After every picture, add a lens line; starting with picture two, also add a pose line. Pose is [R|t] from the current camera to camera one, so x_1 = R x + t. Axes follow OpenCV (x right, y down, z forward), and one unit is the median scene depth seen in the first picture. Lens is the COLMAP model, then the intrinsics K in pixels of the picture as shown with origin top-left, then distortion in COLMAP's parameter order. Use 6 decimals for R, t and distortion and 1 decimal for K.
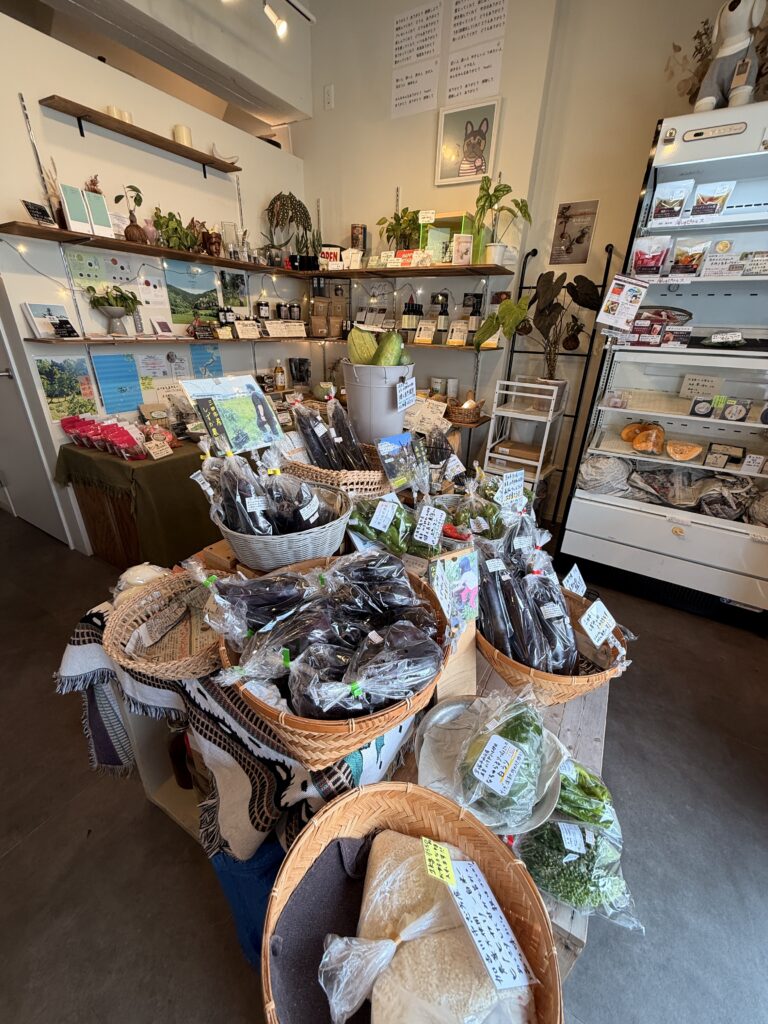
lens RADIAL K [[411.1, 0, 383.1], [0, 411.1, 509.5], [0, 0, 1]] dist [0.003148, -0.000220]
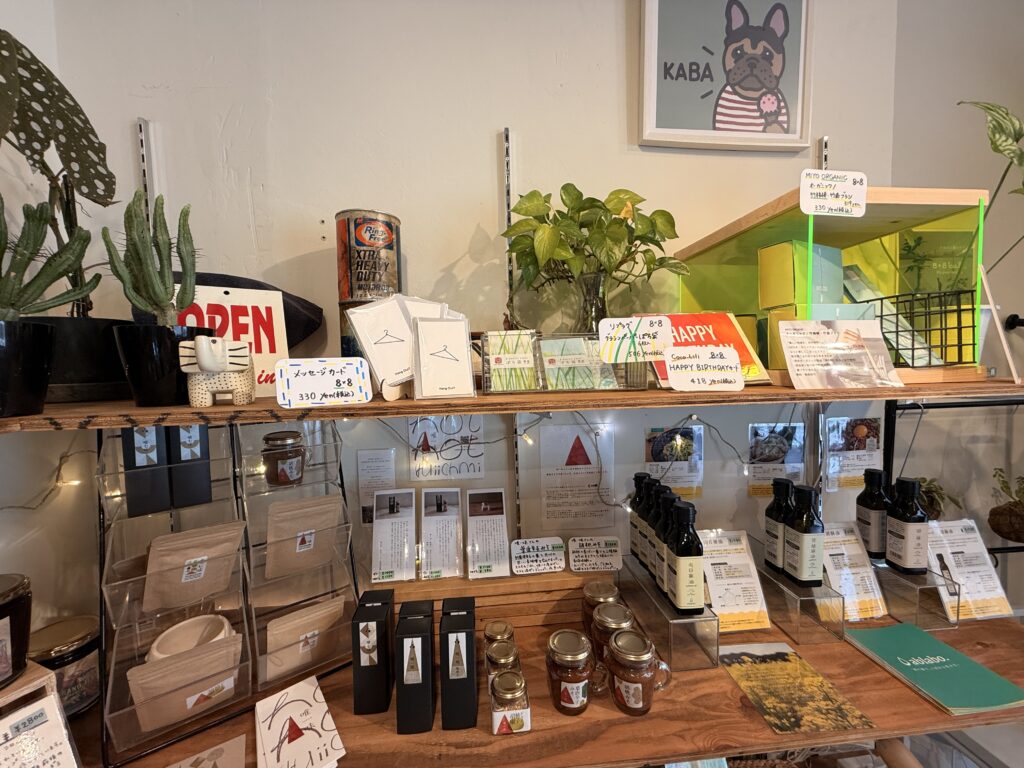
lens RADIAL K [[411.1, 0, 512.6], [0, 411.1, 384.3], [0, 0, 1]] dist [0.003148, -0.000220]
pose [[0.797539, -0.083262, 0.597494, -0.227221], [0.291570, 0.920267, -0.260950, -0.769364], [-0.528127, 0.382329, 0.758226, 1.220019]]
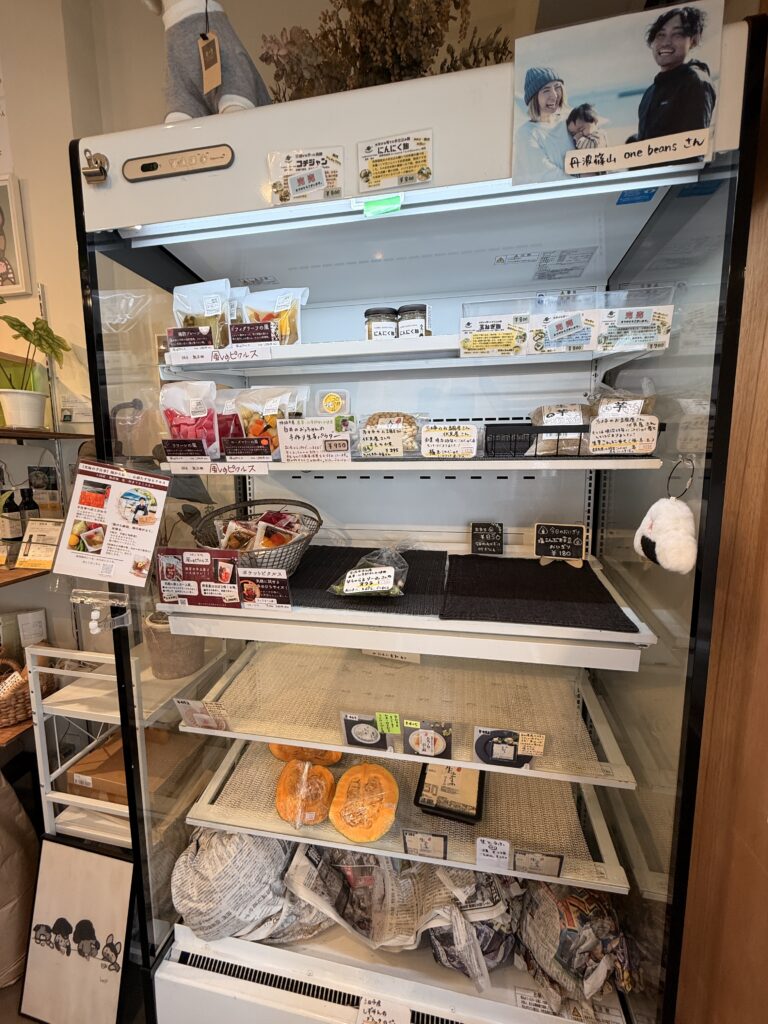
lens RADIAL K [[411.1, 0, 386.2], [0, 411.1, 511.0], [0, 0, 1]] dist [0.003148, -0.000220]
pose [[0.935384, -0.084336, 0.343431, 0.662526], [0.179099, 0.950365, -0.254420, -0.350300], [-0.304928, 0.299488, 0.904061, 0.532209]]
